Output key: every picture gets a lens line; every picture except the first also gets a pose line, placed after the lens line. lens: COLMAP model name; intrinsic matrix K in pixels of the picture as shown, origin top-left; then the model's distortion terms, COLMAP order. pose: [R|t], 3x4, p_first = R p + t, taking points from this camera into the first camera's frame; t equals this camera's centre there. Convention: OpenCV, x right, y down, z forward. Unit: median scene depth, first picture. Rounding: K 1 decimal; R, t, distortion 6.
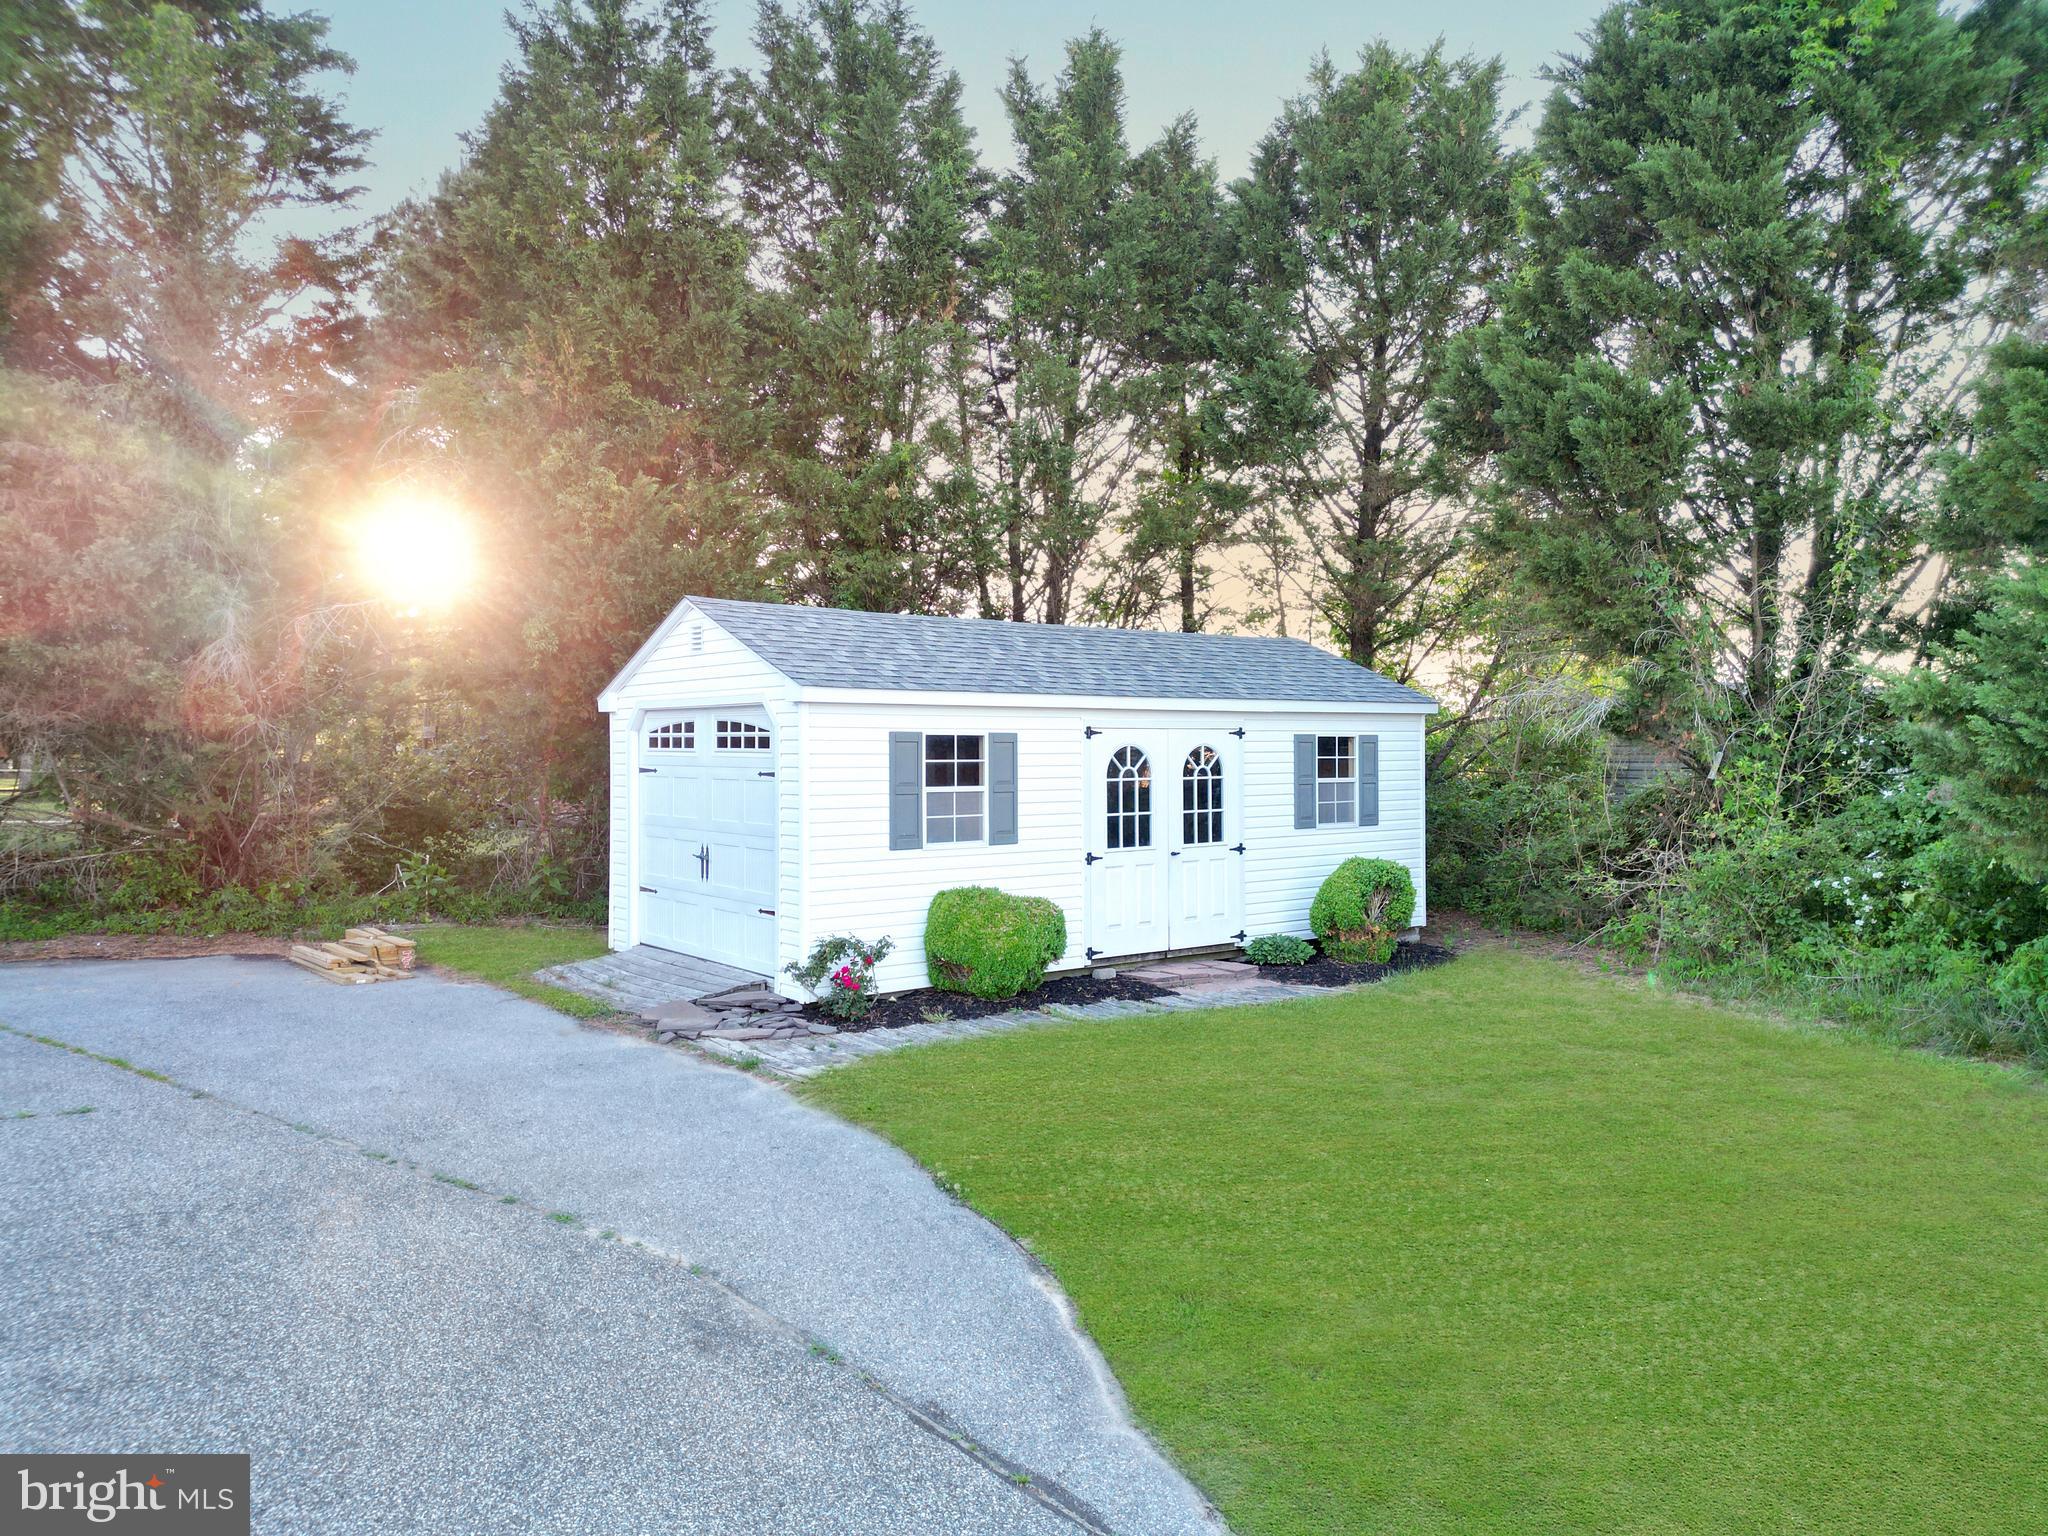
lens RADIAL K [[1411.4, 0, 1024.0], [0, 1411.4, 768.0], [0, 0, 1]] dist [0.103926, -0.106855]
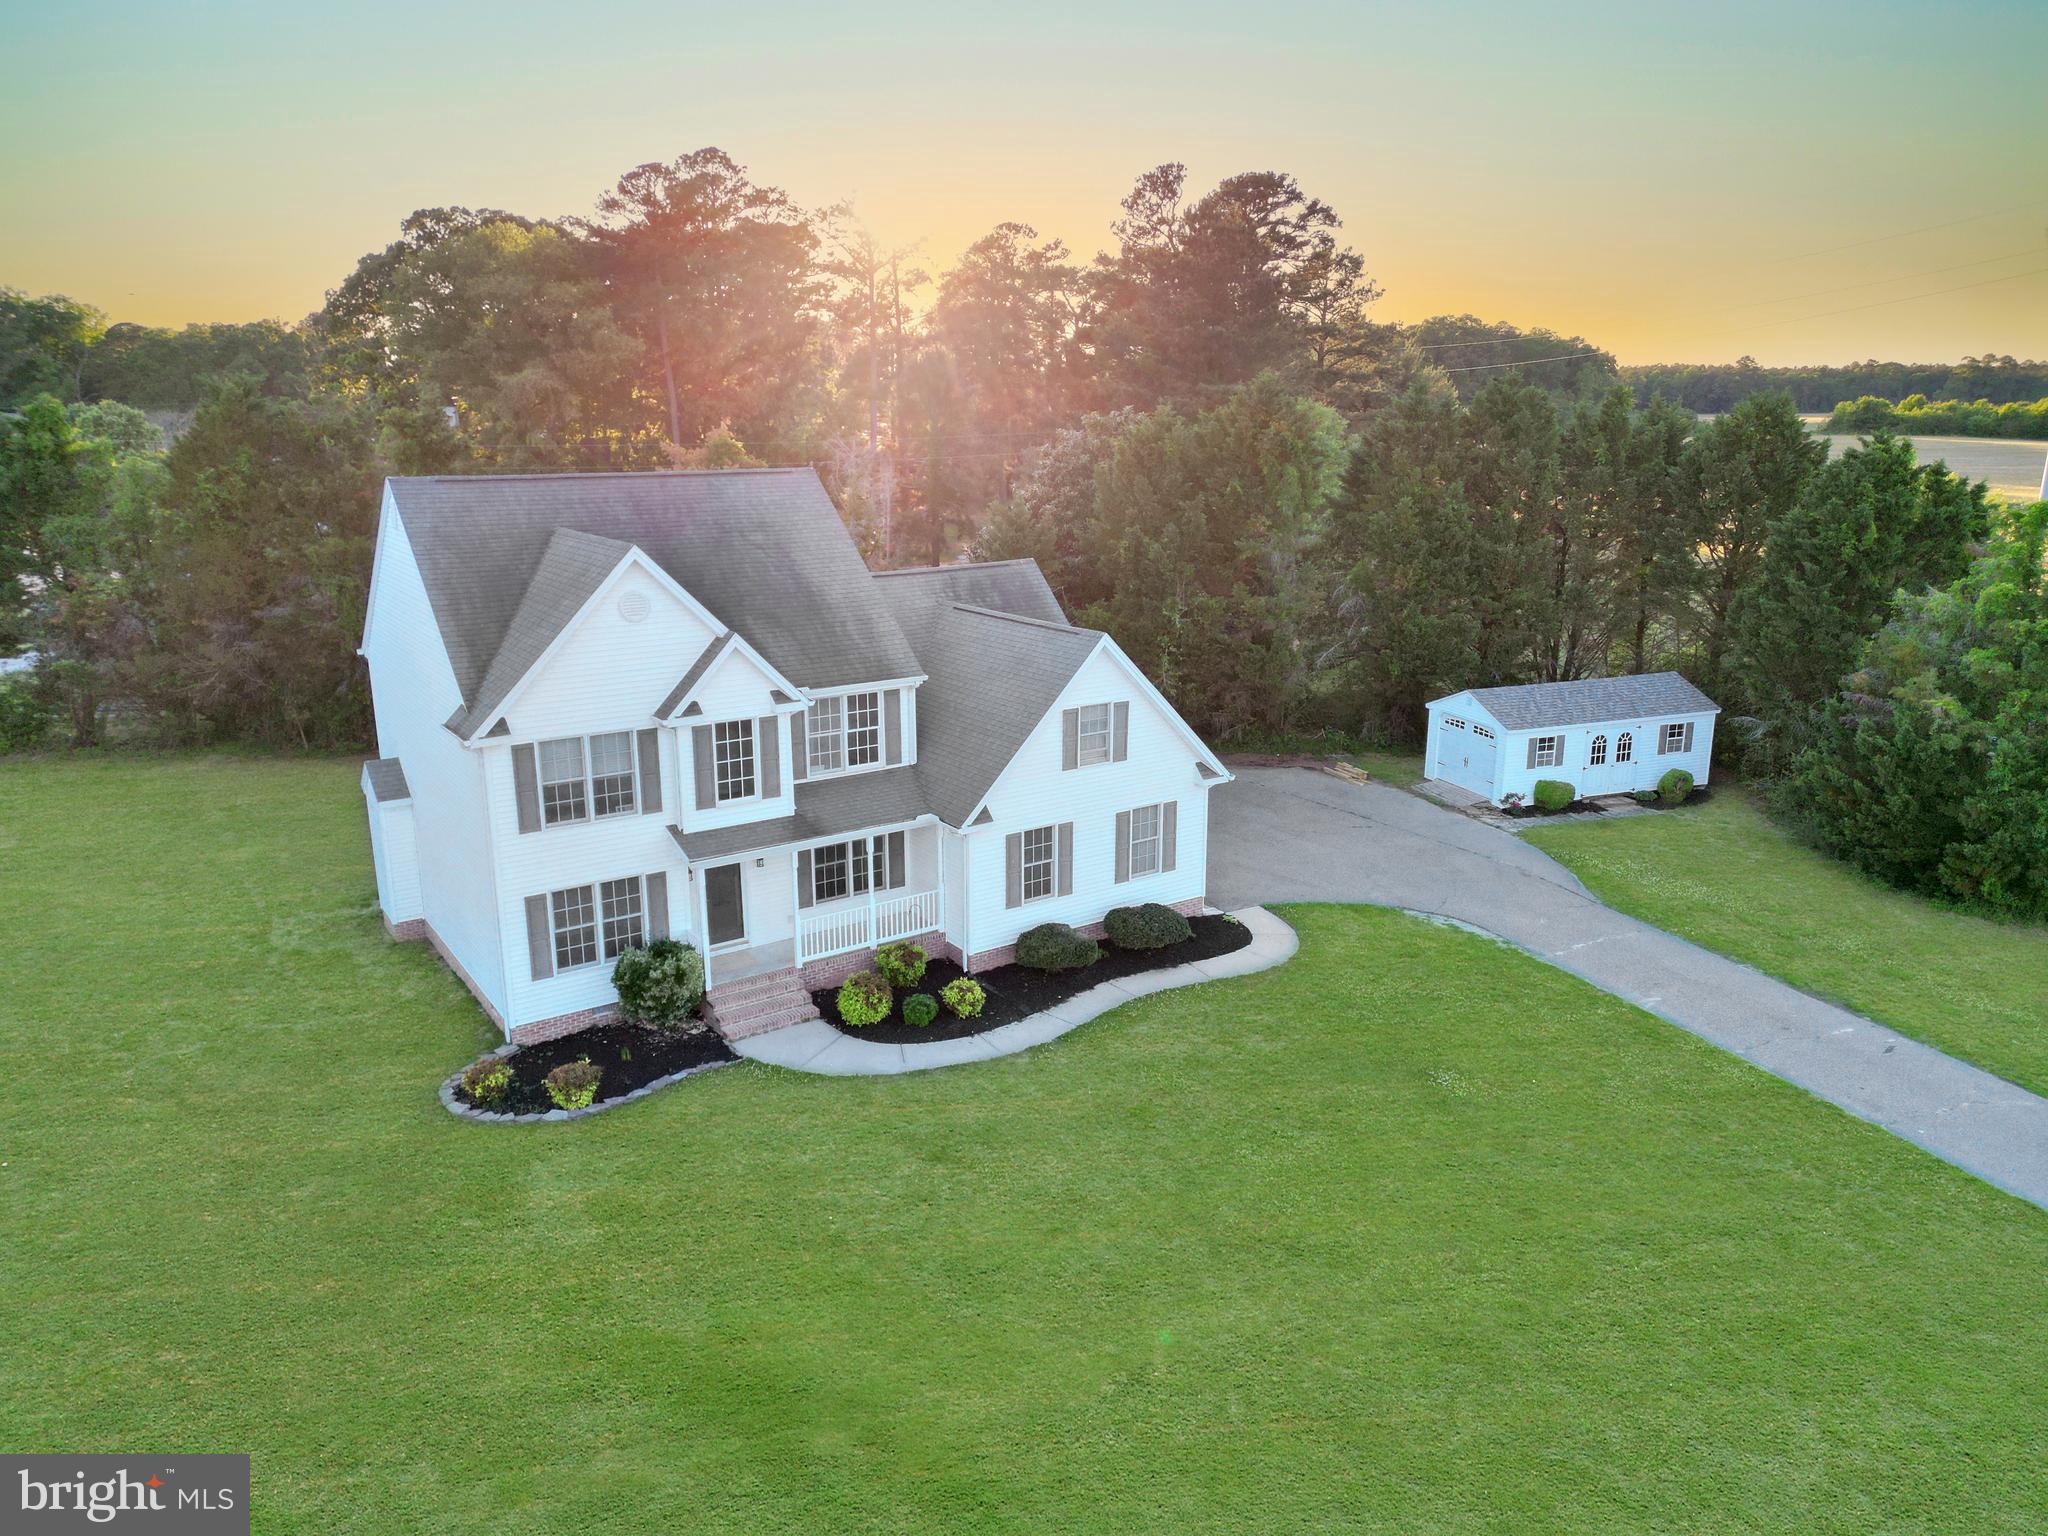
lens RADIAL K [[1411.4, 0, 1024.0], [0, 1411.4, 768.0], [0, 0, 1]] dist [0.103926, -0.106855]
pose [[0.951370, 0.074876, -0.298813, -0.208000], [0.001207, 0.969097, 0.246678, -0.787948], [0.308049, -0.235043, 0.921879, -2.591030]]
